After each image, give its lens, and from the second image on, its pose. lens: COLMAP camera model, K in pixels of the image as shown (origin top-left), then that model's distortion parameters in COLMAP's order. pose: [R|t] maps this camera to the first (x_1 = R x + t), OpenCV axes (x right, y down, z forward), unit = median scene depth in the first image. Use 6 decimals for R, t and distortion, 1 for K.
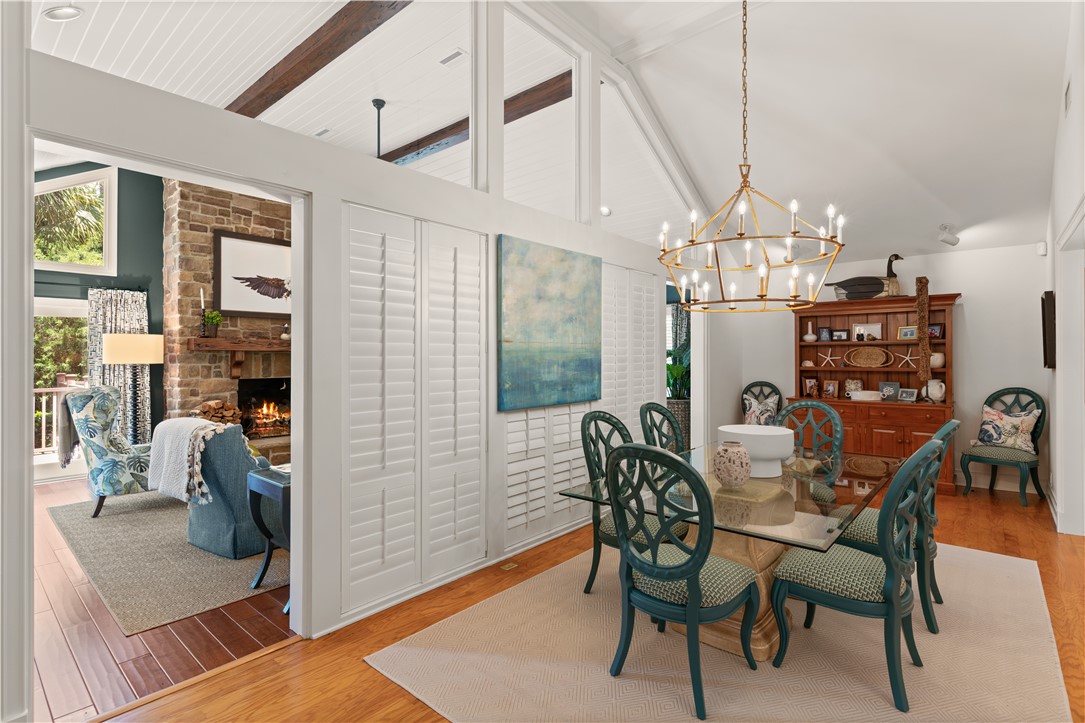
lens RADIAL K [[526.3, 0, 529.5], [0, 526.3, 354.3], [0, 0, 1]] dist [0.003851, -0.001320]
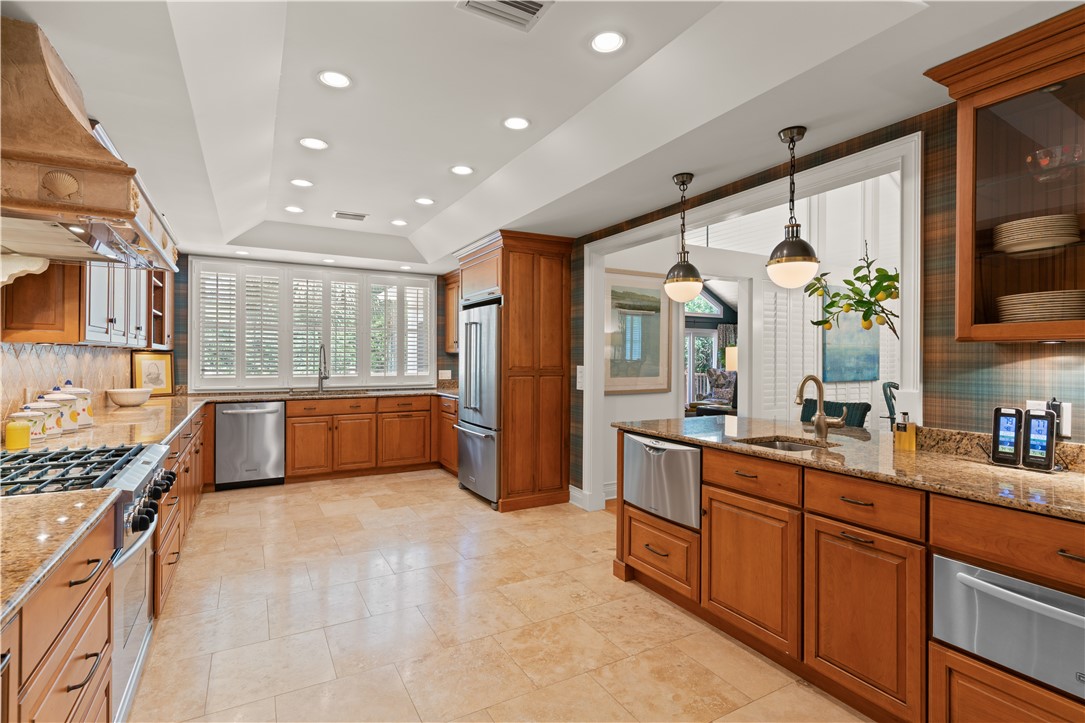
lens RADIAL K [[526.3, 0, 535.0], [0, 526.3, 358.4], [0, 0, 1]] dist [0.003851, -0.001320]
pose [[0.945521, 0.006512, -0.325495, -0.248686], [-0.004646, 0.999968, 0.006510, 0.011205], [0.325527, -0.004643, 0.945521, -0.634908]]
